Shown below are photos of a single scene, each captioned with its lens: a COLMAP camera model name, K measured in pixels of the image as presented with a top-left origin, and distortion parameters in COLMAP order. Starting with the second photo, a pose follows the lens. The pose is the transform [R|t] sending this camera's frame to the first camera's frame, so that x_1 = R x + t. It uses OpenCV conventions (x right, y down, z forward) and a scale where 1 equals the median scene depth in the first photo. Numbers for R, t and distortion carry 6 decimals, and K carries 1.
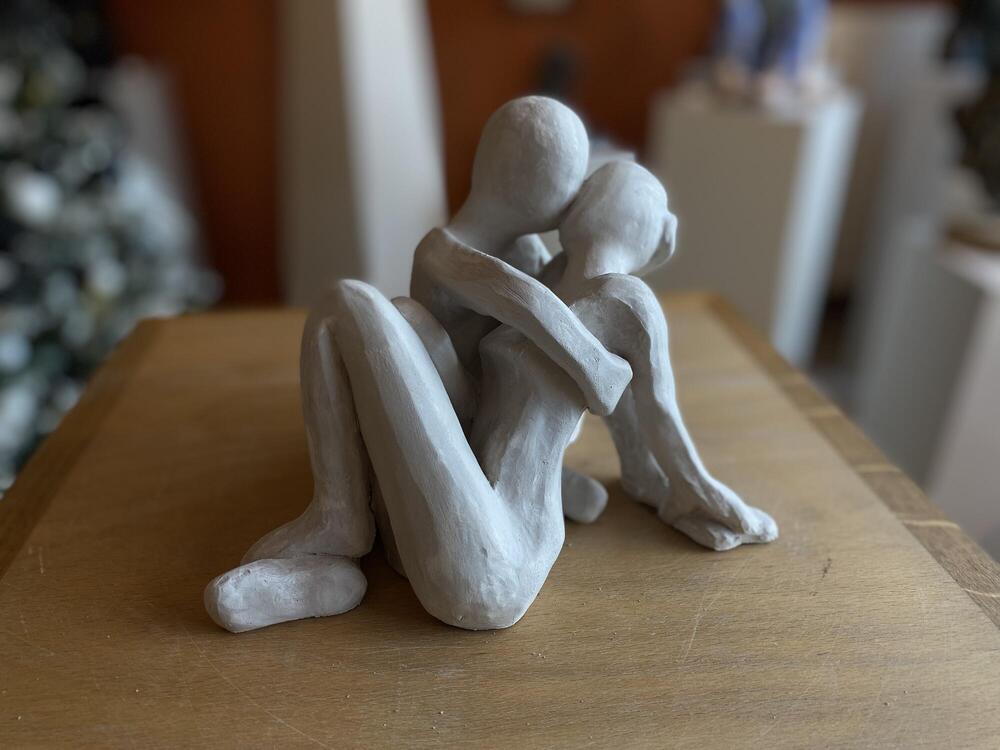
lens RADIAL K [[786.2, 0, 497.6], [0, 786.2, 368.8], [0, 0, 1]] dist [-0.000718, 0.017507]
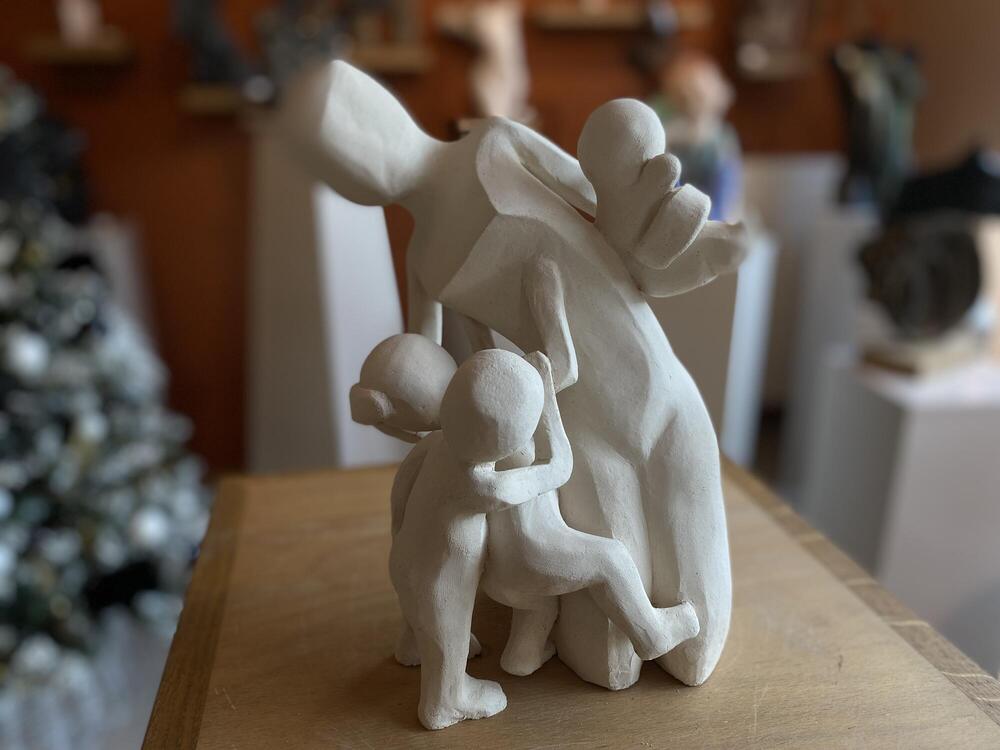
lens RADIAL K [[786.2, 0, 495.2], [0, 786.2, 381.7], [0, 0, 1]] dist [-0.000718, 0.017507]
pose [[0.995670, -0.036028, 0.085689, -0.231334], [0.046981, 0.990470, -0.129464, -0.064485], [-0.080208, 0.132930, 0.987875, -0.293984]]
